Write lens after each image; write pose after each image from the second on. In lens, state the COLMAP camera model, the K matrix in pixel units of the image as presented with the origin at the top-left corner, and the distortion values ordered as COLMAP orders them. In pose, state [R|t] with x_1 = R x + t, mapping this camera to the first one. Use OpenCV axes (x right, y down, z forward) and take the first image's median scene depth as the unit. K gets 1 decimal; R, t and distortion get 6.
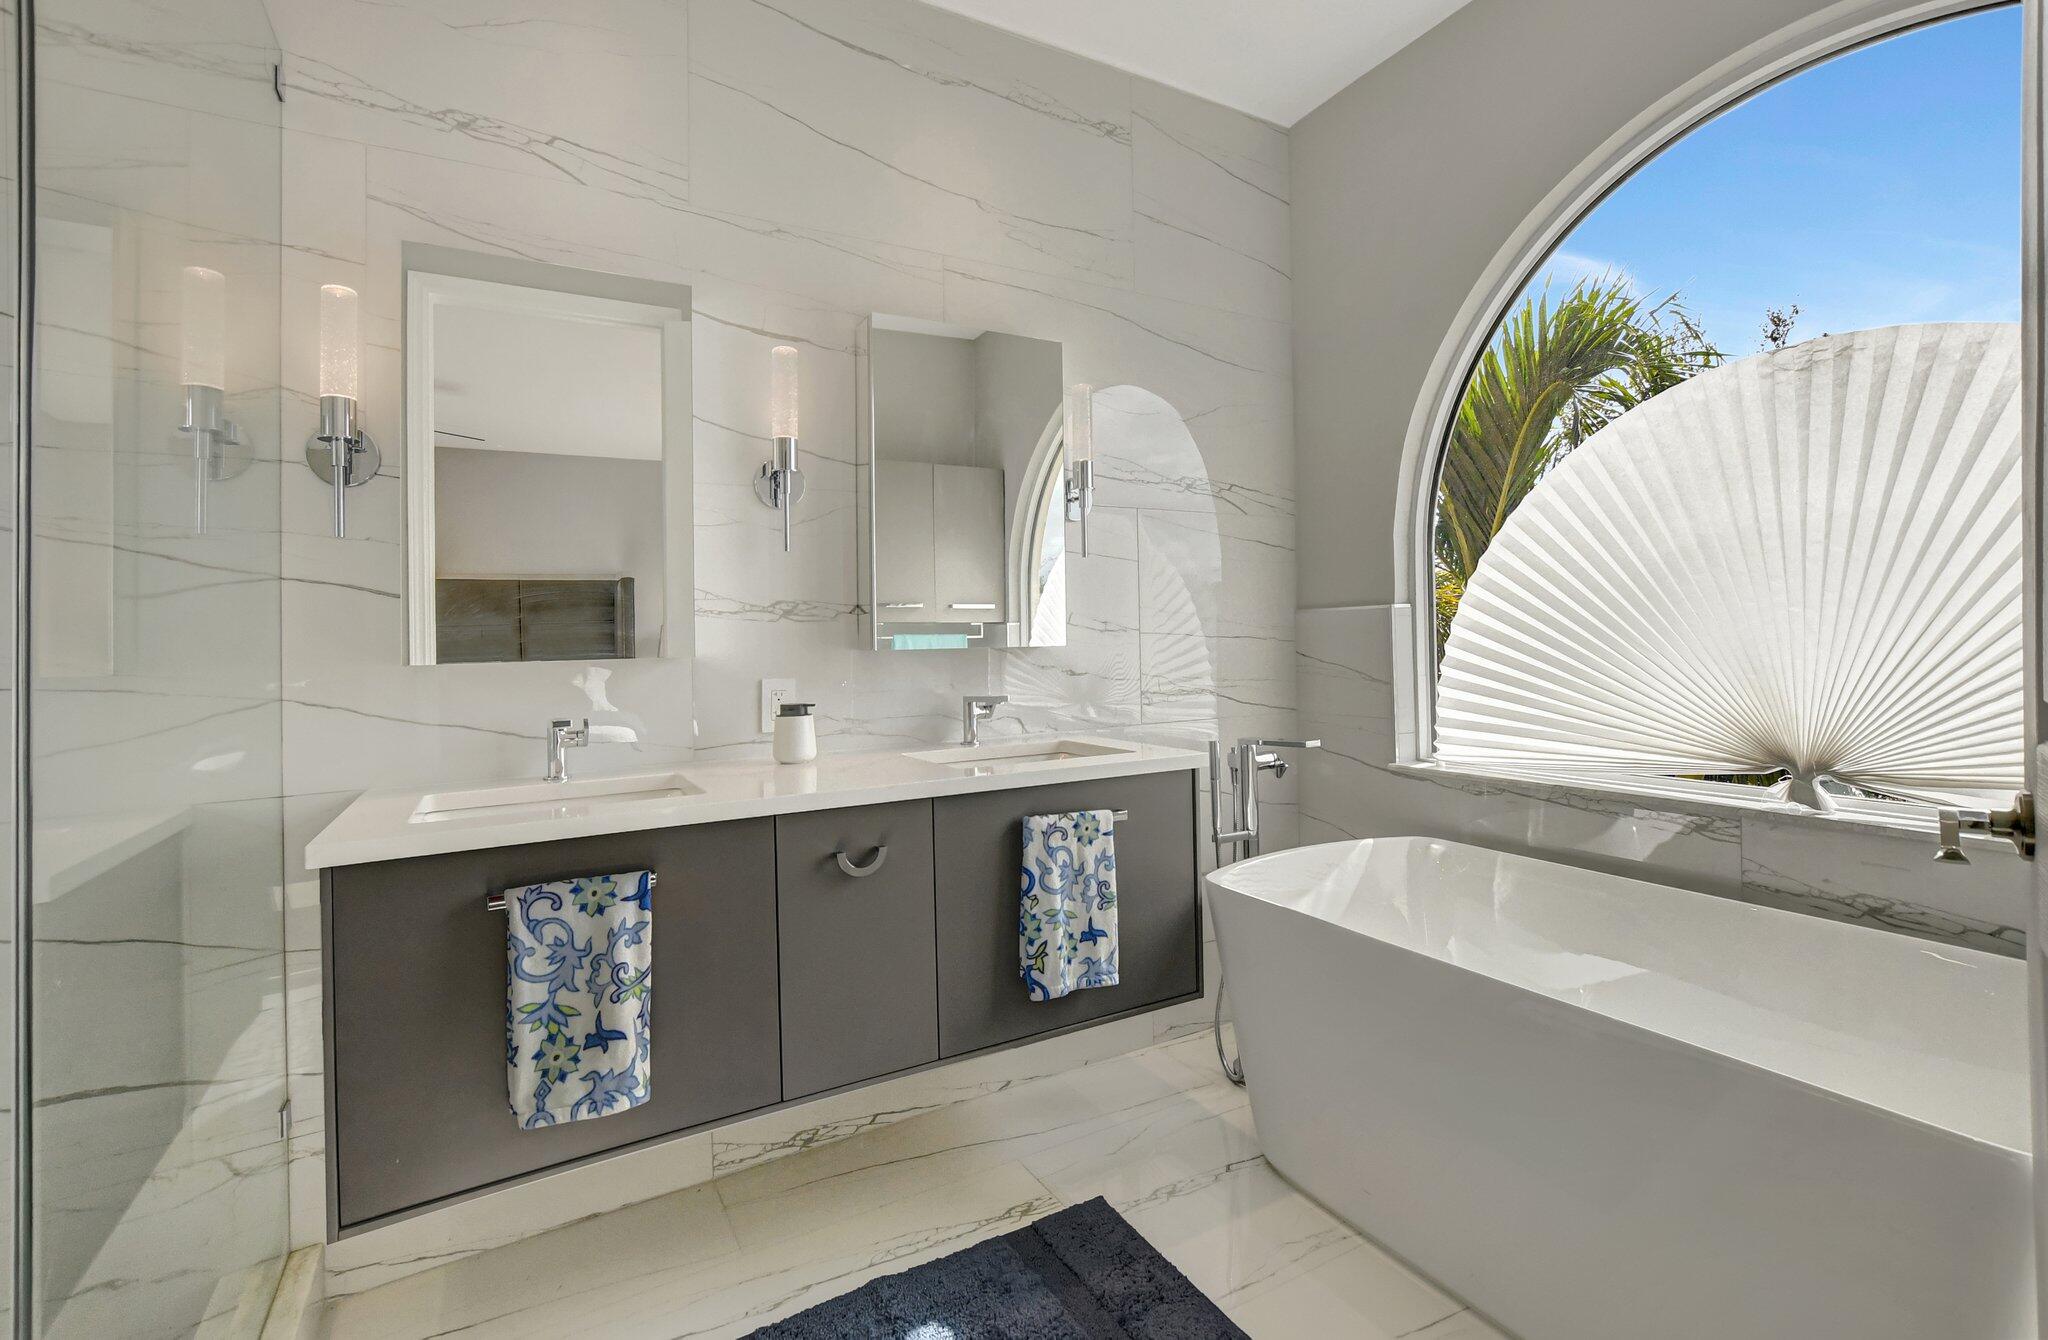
lens RADIAL K [[922.8, 0, 1019.9], [0, 922.8, 649.1], [0, 0, 1]] dist [-0.003997, 0.000066]
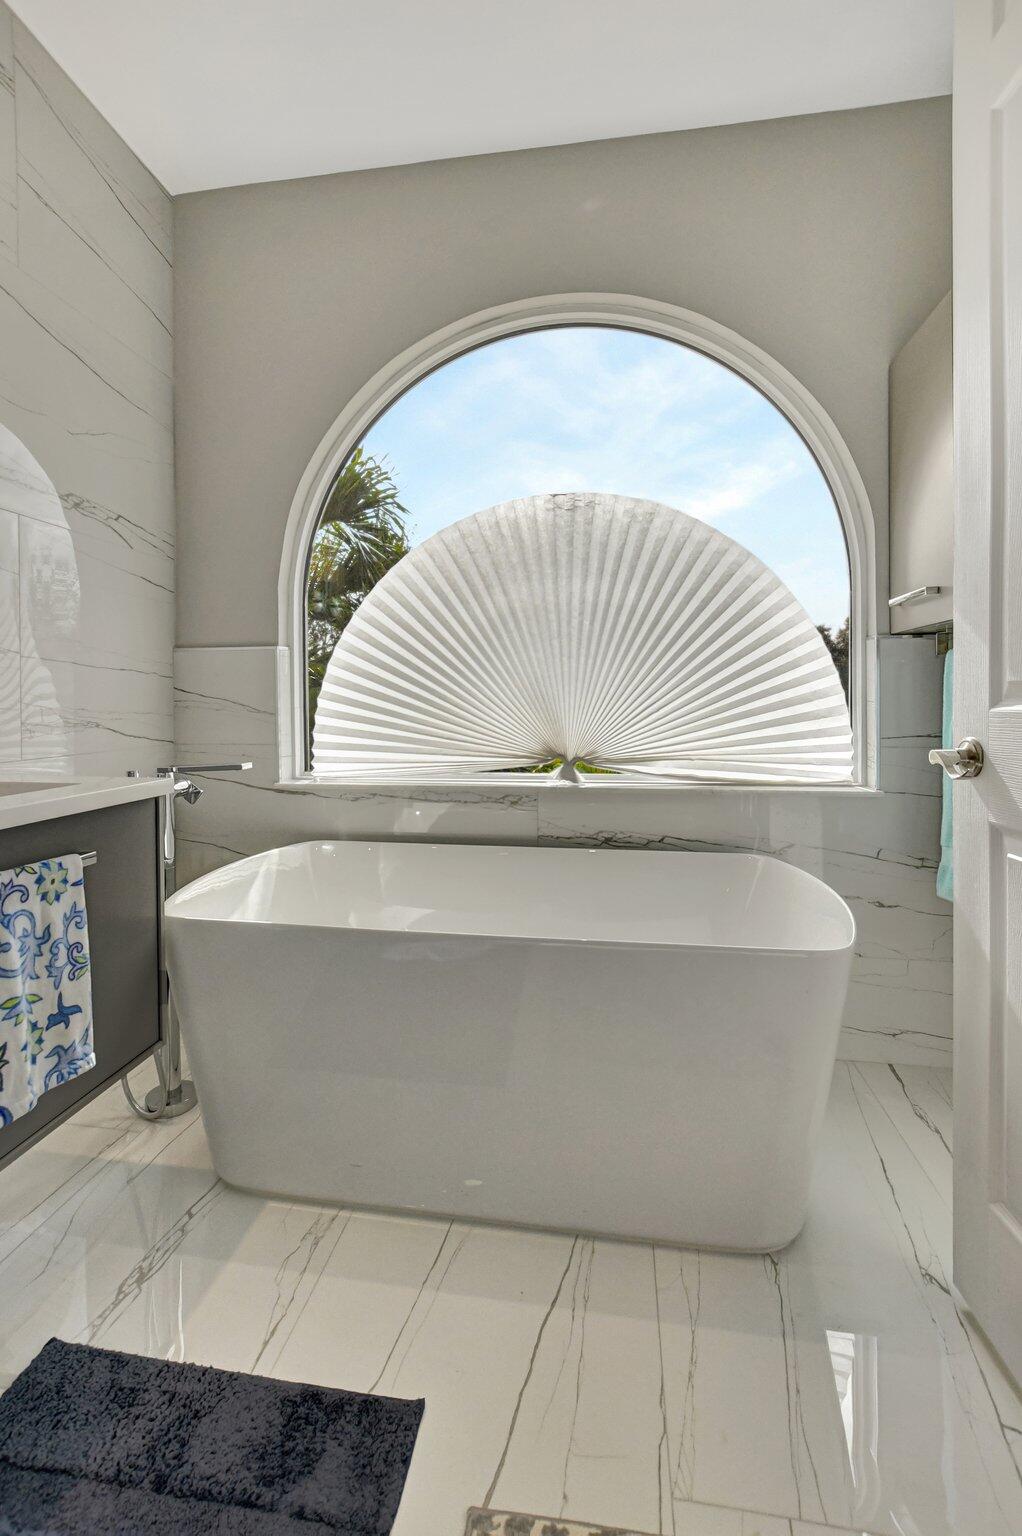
lens RADIAL K [[689.5, 0, 496.7], [0, 689.5, 707.3], [0, 0, 1]] dist [-0.016264, 0.004895]
pose [[0.604399, 0.013353, 0.796570, -0.165101], [-0.005152, 0.999904, -0.012853, 0.052926], [-0.796665, 0.003664, 0.604410, 0.351090]]
